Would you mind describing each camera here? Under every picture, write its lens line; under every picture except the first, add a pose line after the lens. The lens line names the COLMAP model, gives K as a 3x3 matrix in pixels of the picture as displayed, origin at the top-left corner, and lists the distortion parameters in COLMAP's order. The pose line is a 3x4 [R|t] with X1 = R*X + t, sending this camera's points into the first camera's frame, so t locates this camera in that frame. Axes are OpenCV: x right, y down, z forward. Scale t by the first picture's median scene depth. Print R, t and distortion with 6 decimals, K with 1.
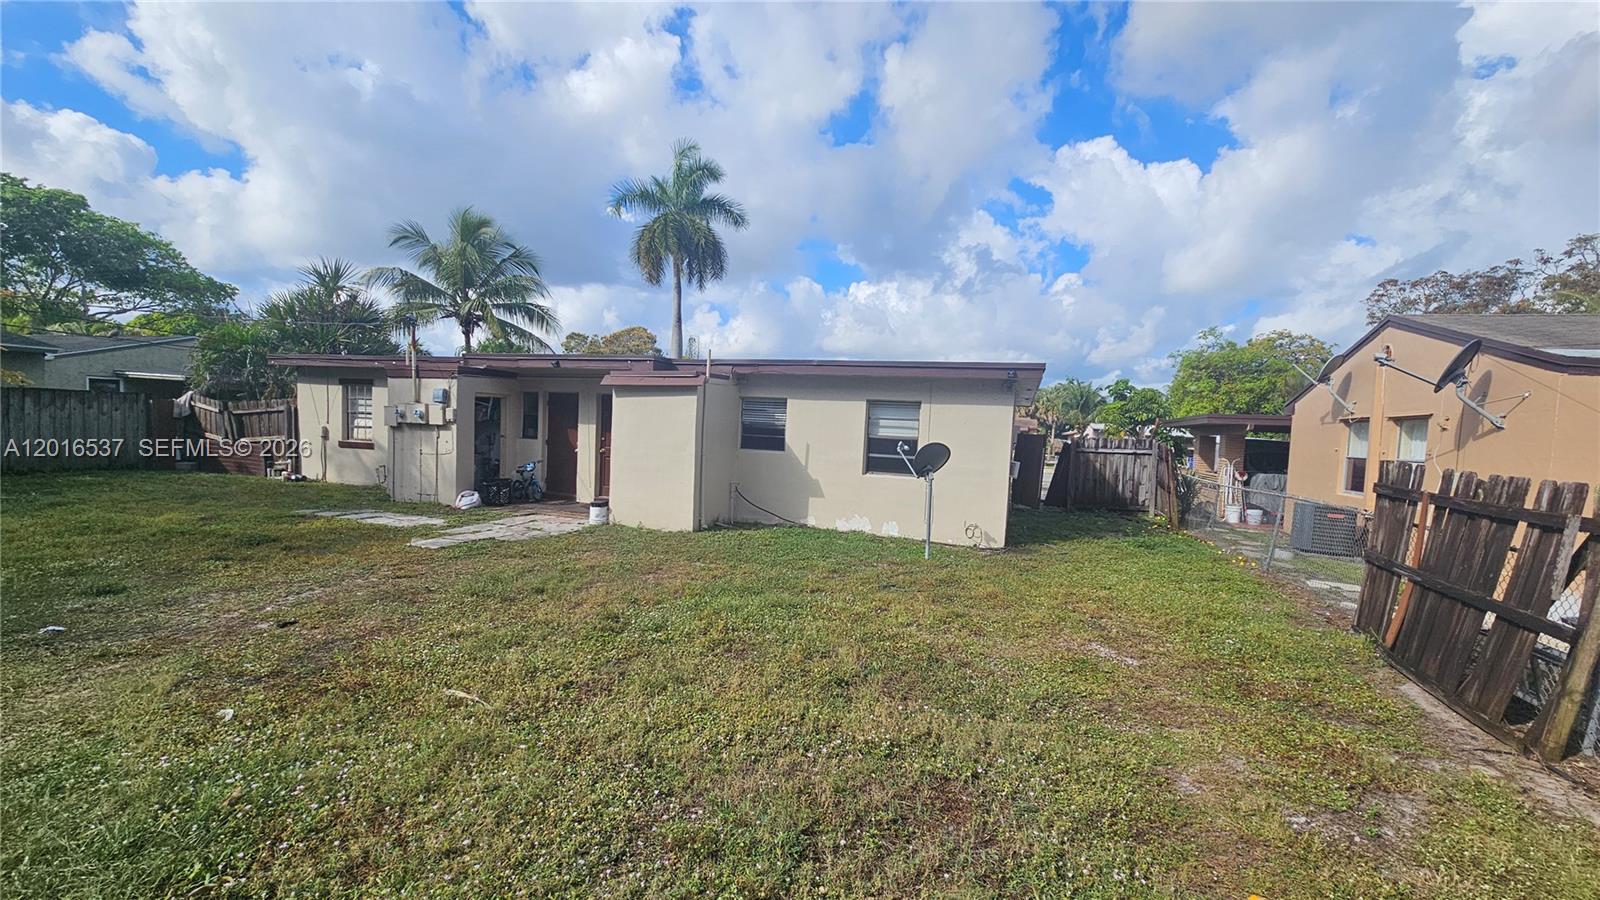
lens RADIAL K [[648.5, 0, 801.4], [0, 648.5, 465.9], [0, 0, 1]] dist [0.001933, 0.000298]
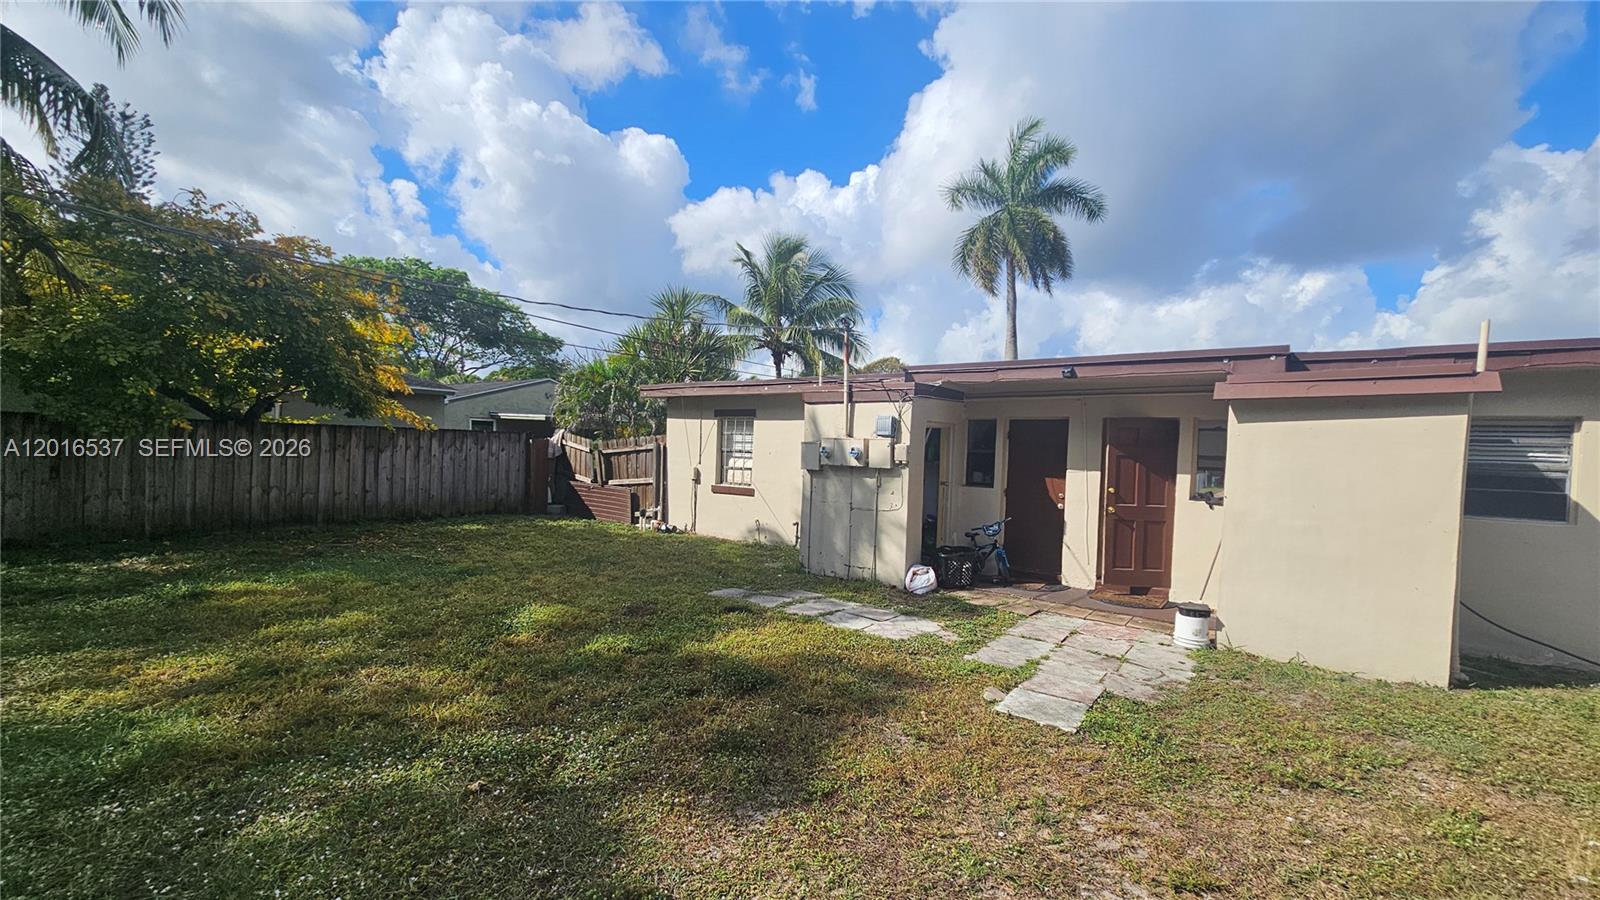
lens RADIAL K [[648.5, 0, 801.4], [0, 648.5, 465.9], [0, 0, 1]] dist [0.001933, 0.000298]
pose [[0.942945, -0.000748, -0.332948, -0.340408], [-0.015260, 0.998850, -0.045461, -0.027868], [0.332599, 0.047948, 0.941849, 0.264555]]
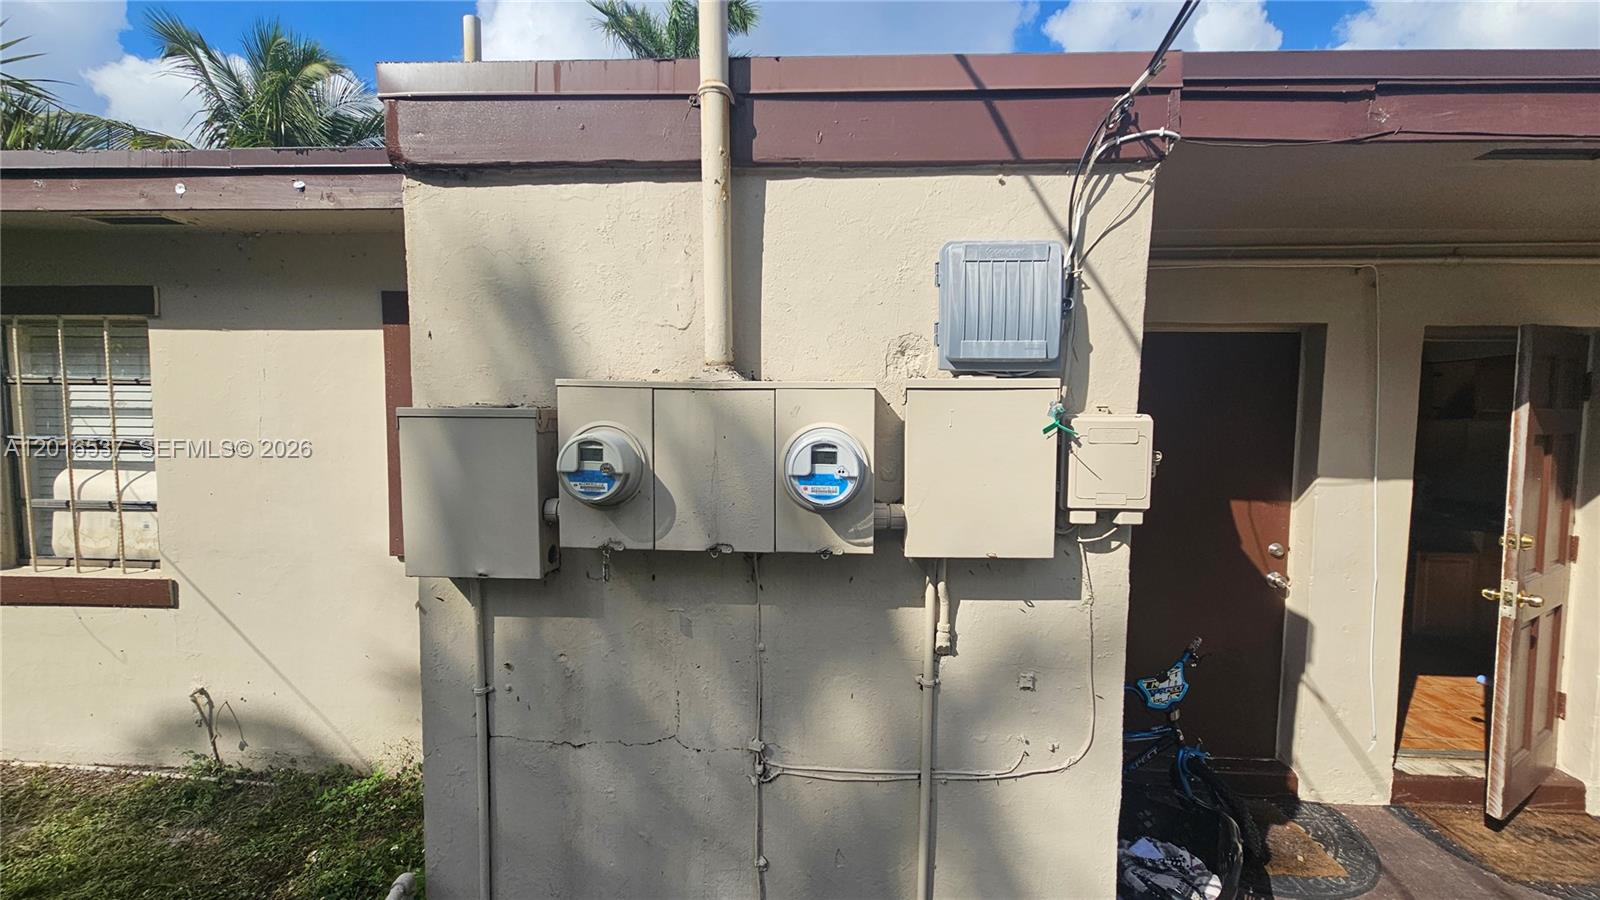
lens RADIAL K [[630.5, 0, 800.0], [0, 630.5, 450.0], [0, 0, 1]] dist [-0.000105, -0.000031]
pose [[0.959232, -0.051444, 0.277899, -0.517736], [0.049397, 0.998676, 0.014369, -0.072693], [-0.278270, -0.000056, 0.960503, 0.742940]]
